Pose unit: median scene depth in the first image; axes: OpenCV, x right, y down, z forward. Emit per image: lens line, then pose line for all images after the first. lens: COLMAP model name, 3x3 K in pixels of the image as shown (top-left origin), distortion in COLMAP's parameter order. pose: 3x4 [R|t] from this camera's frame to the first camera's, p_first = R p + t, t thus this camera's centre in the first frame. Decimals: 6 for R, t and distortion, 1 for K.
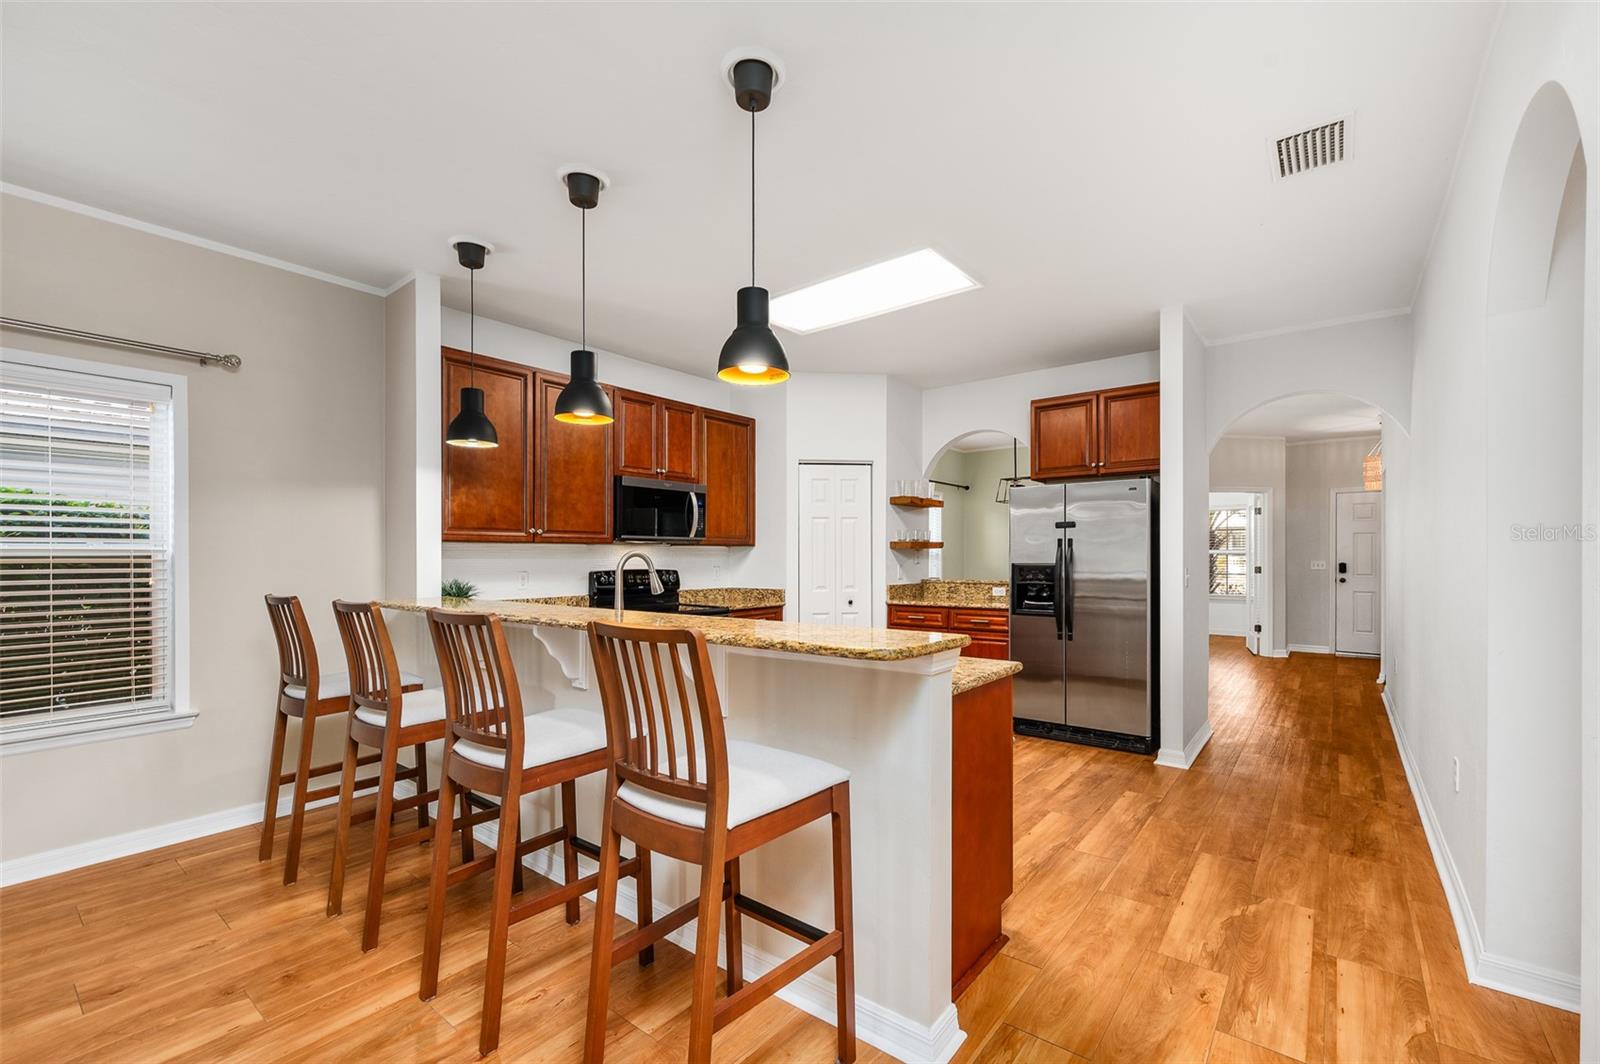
lens RADIAL K [[677.0, 0, 809.6], [0, 677.0, 560.7], [0, 0, 1]] dist [0.000137, 0.001363]
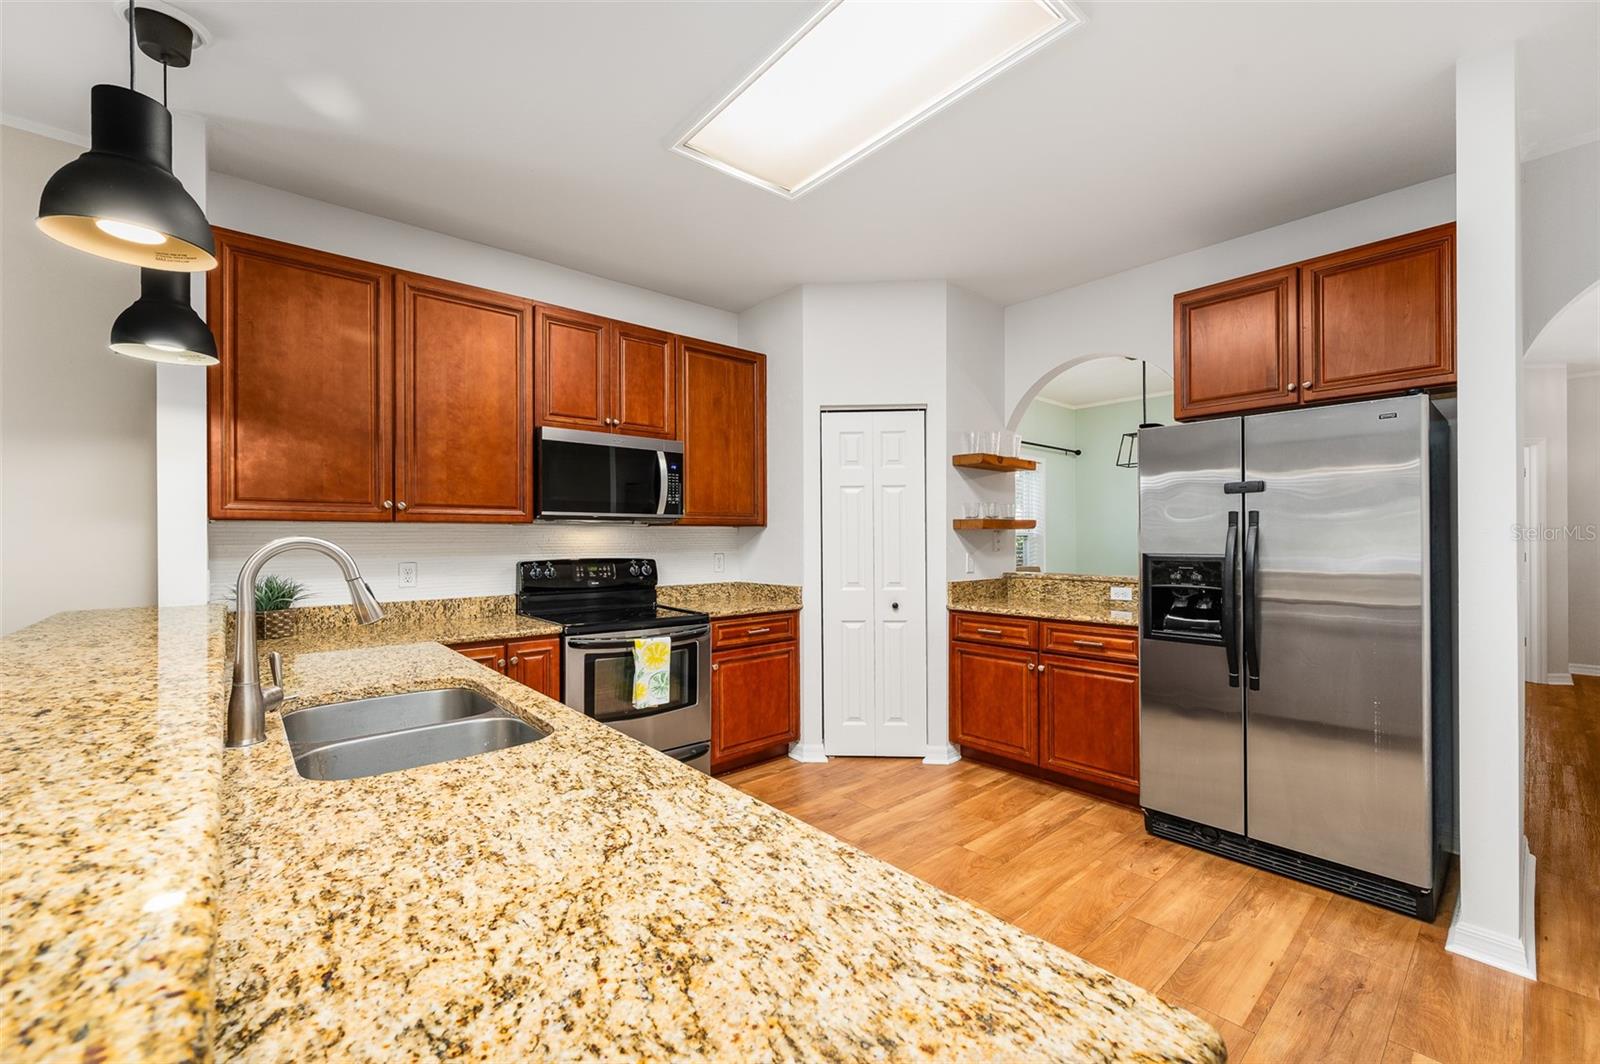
lens RADIAL K [[651.6, 0, 802.8], [0, 651.6, 537.0], [0, 0, 1]] dist [-0.000247, -0.000185]
pose [[0.983095, 0.000399, -0.183095, 0.109301], [-0.001643, 0.999977, -0.006645, -0.006749], [0.183088, 0.006834, 0.983073, 0.383040]]
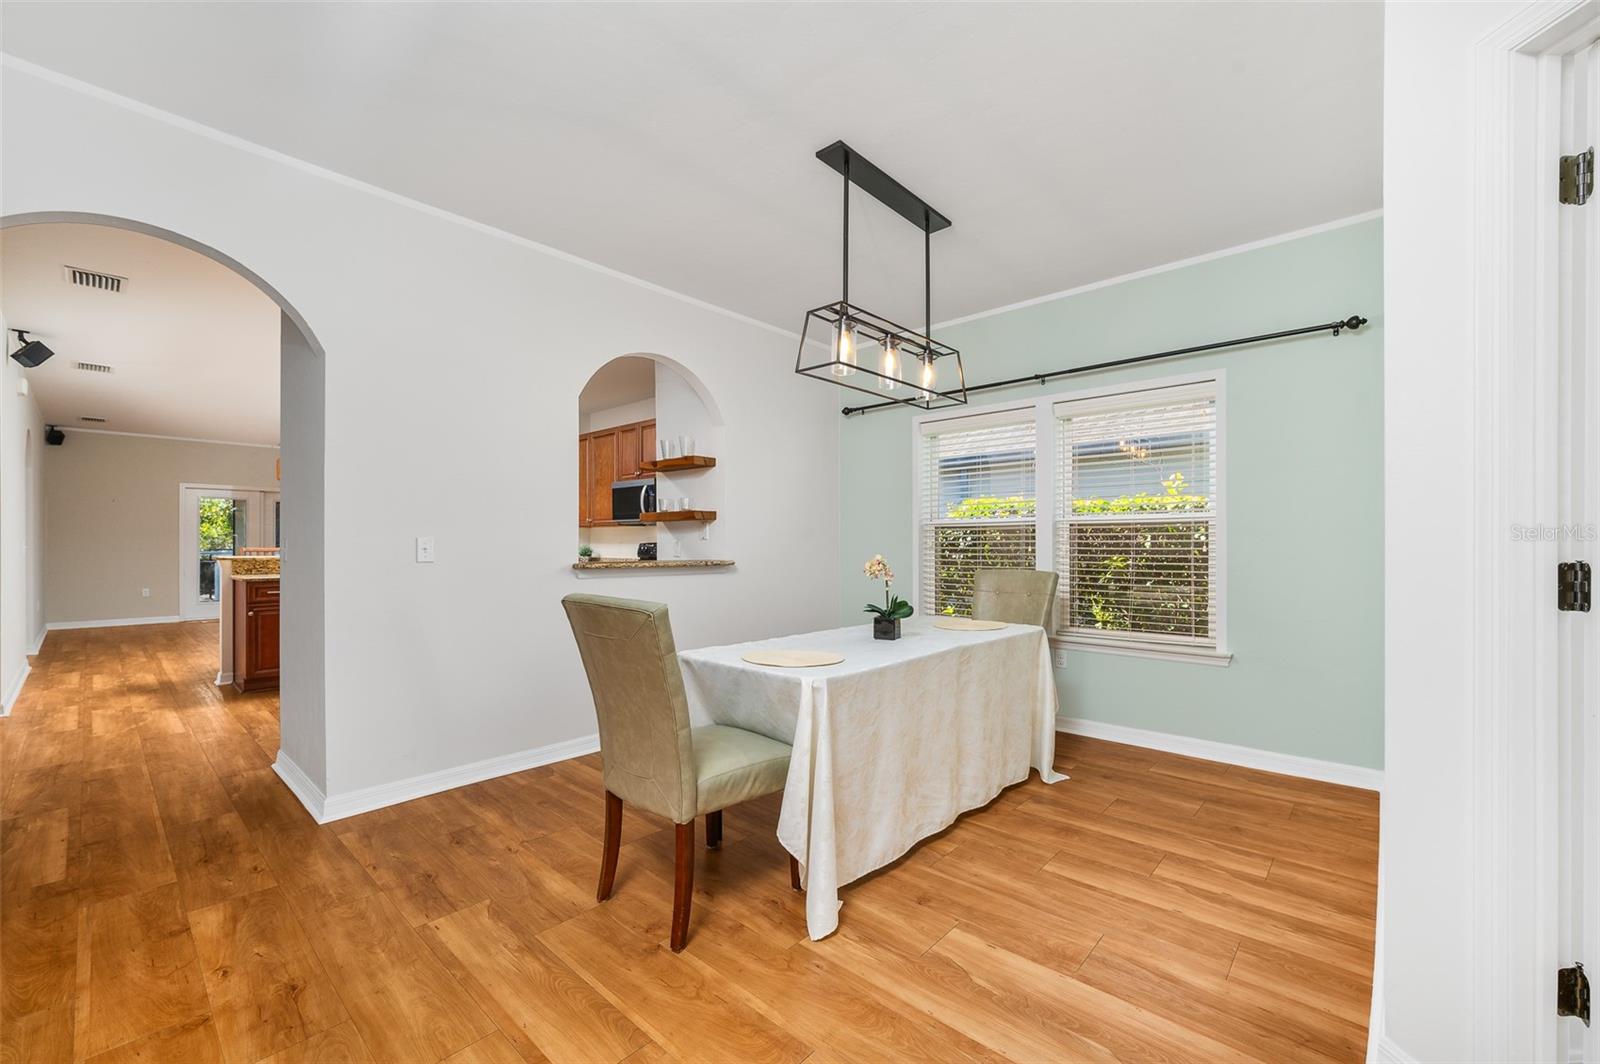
lens RADIAL K [[651.7, 0, 796.4], [0, 651.7, 537.9], [0, 0, 1]] dist [0.000102, 0.006632]
pose [[-0.082602, -0.000397, -0.996583, 1.185965], [-0.002535, 0.999997, -0.000188, 0.004259], [0.996579, 0.002511, -0.082603, 1.530790]]
